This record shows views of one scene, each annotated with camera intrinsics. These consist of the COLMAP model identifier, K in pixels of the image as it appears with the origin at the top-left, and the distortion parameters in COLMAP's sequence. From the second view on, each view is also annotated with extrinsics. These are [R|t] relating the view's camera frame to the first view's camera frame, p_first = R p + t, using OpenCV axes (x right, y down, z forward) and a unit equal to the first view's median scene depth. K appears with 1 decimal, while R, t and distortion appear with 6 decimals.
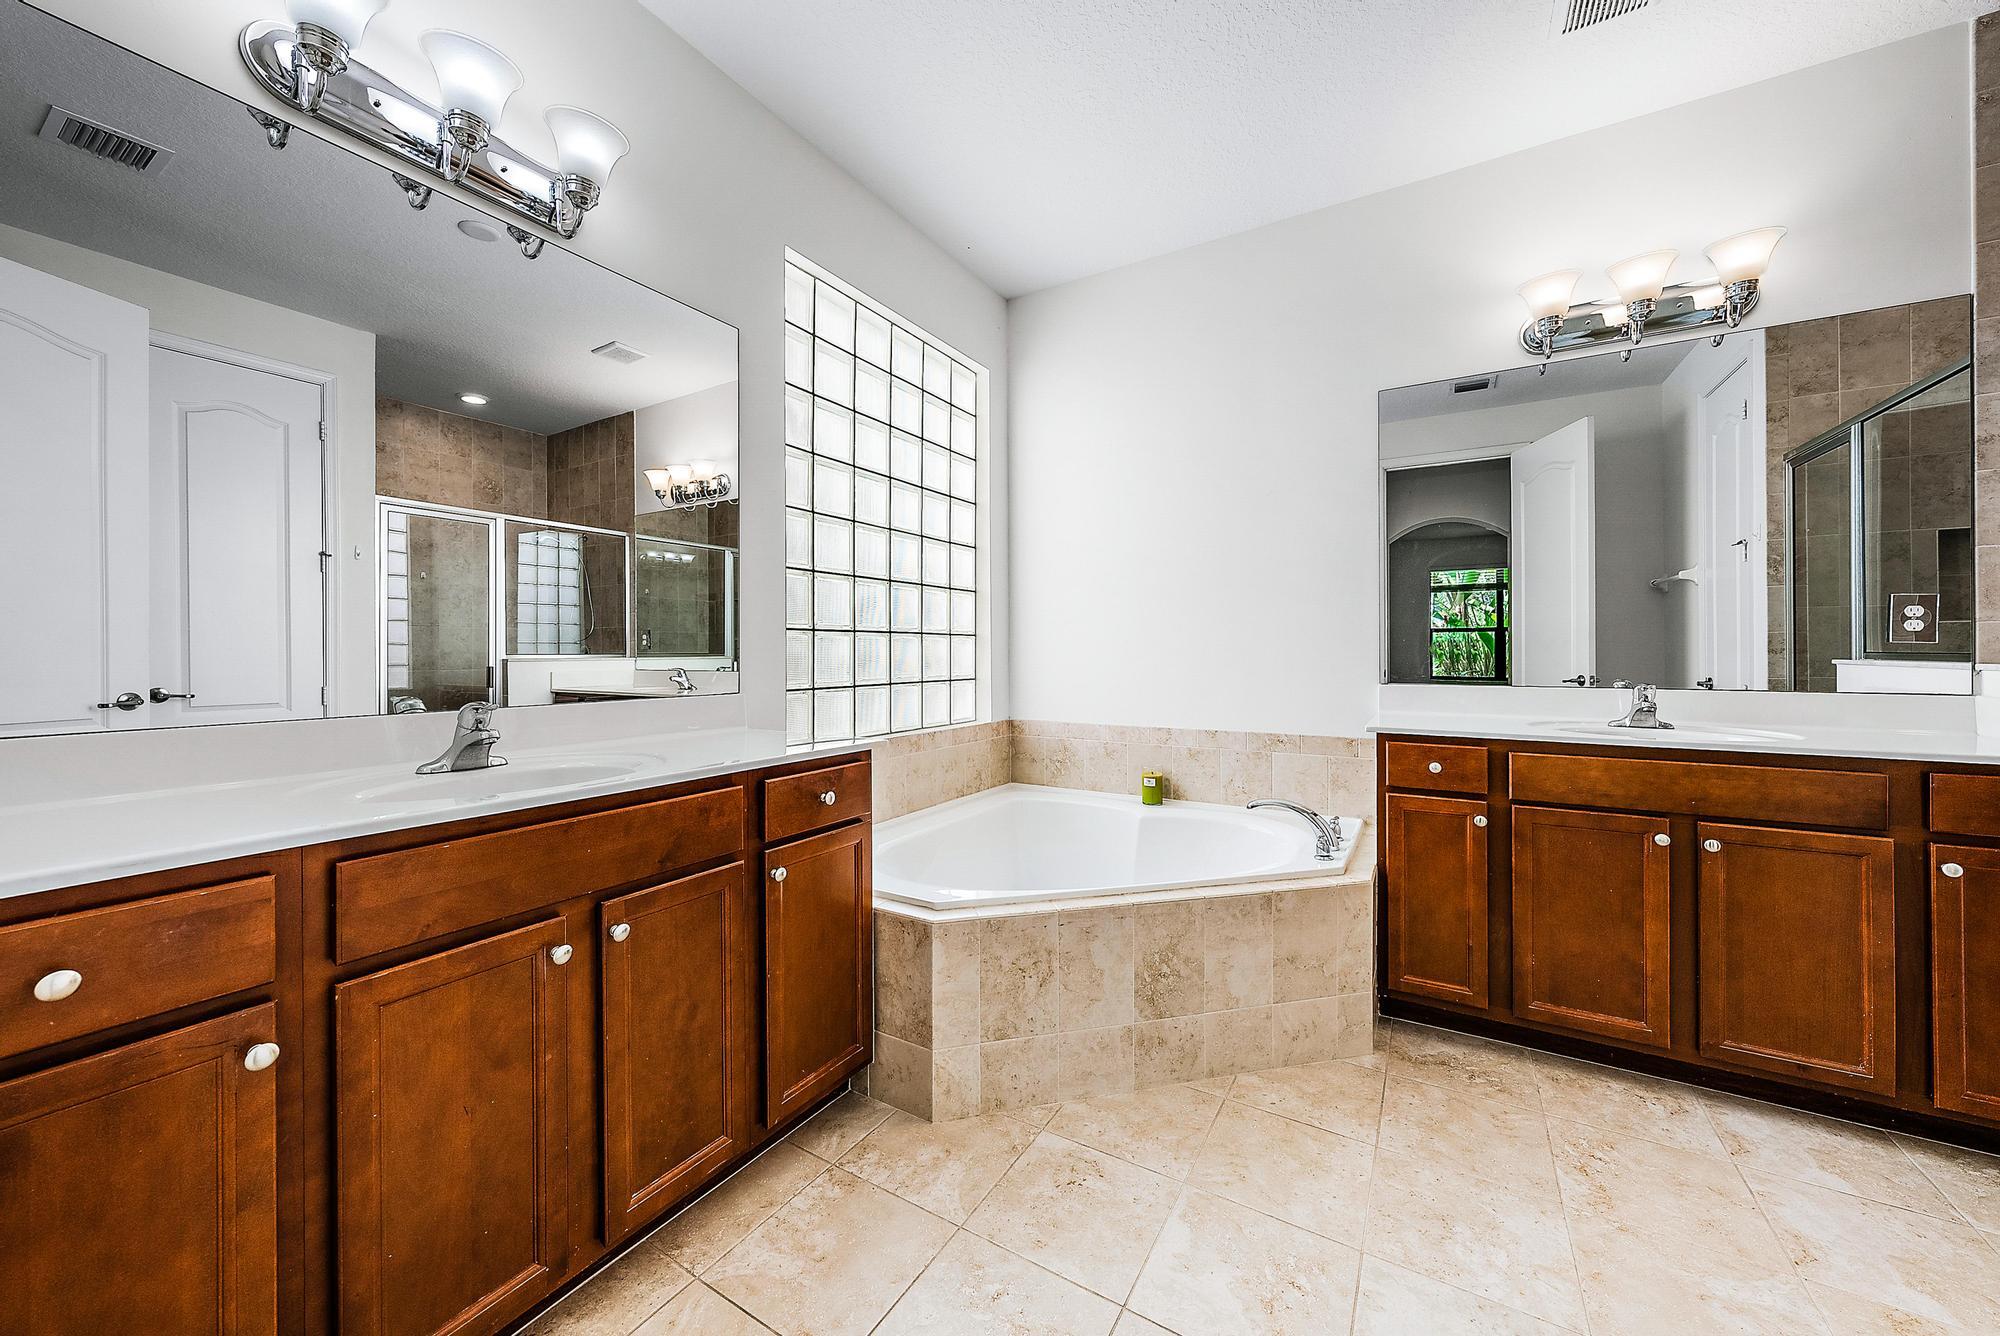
lens RADIAL K [[733.7, 0, 999.1], [0, 733.7, 654.7], [0, 0, 1]] dist [-0.004032, -0.000153]
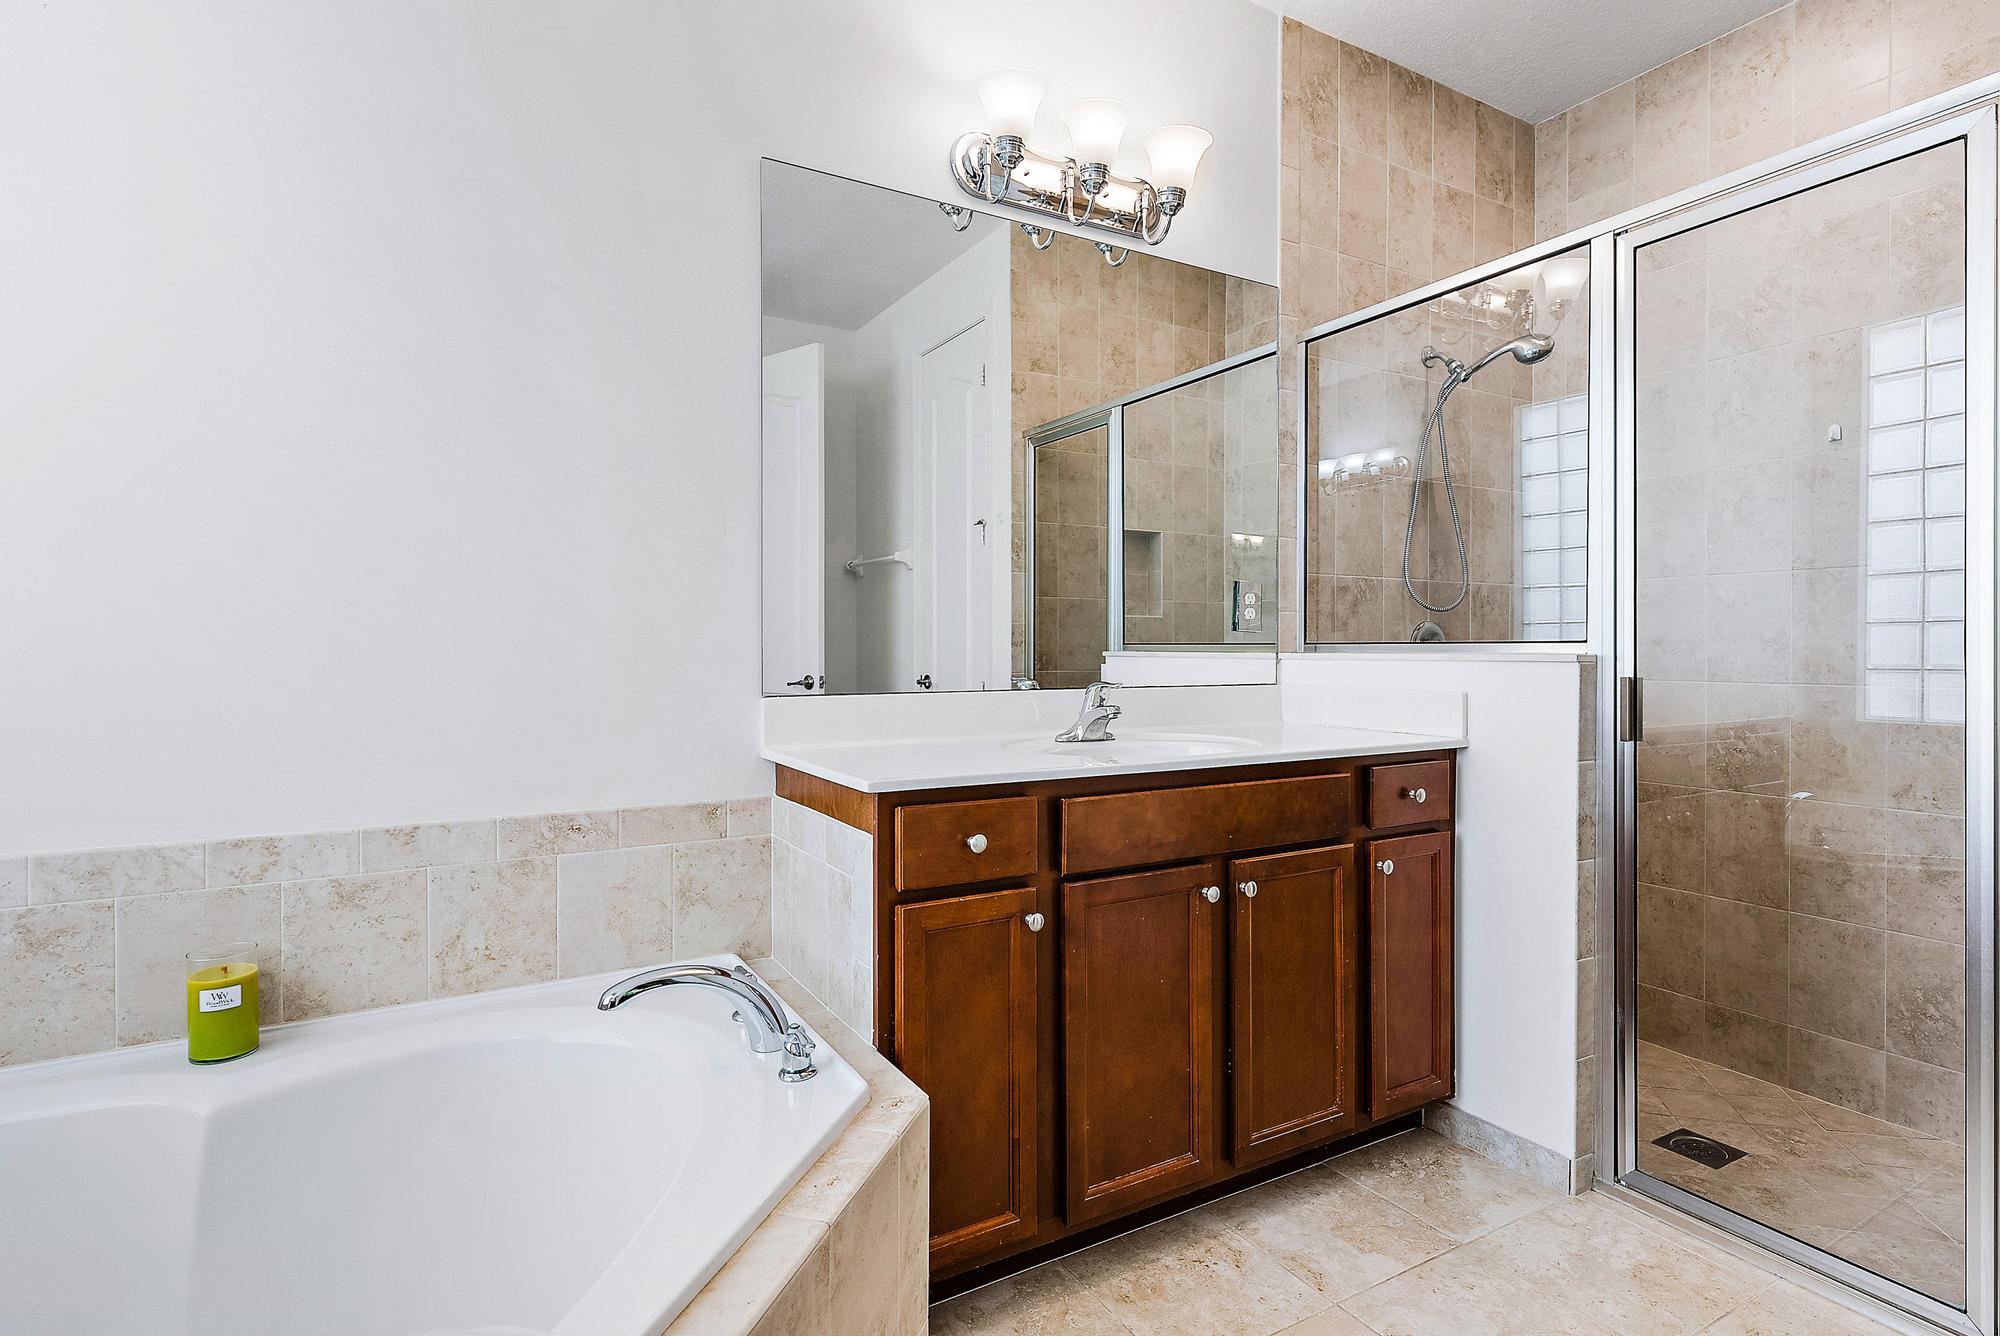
lens RADIAL K [[989.6, 0, 1002.9], [0, 989.6, 653.2], [0, 0, 1]] dist [0.005772, 0.000251]
pose [[0.477987, -0.002054, 0.878364, -0.055437], [0.004307, 0.999991, -0.000006, 0.010131], [-0.878356, 0.003786, 0.477991, 0.625654]]
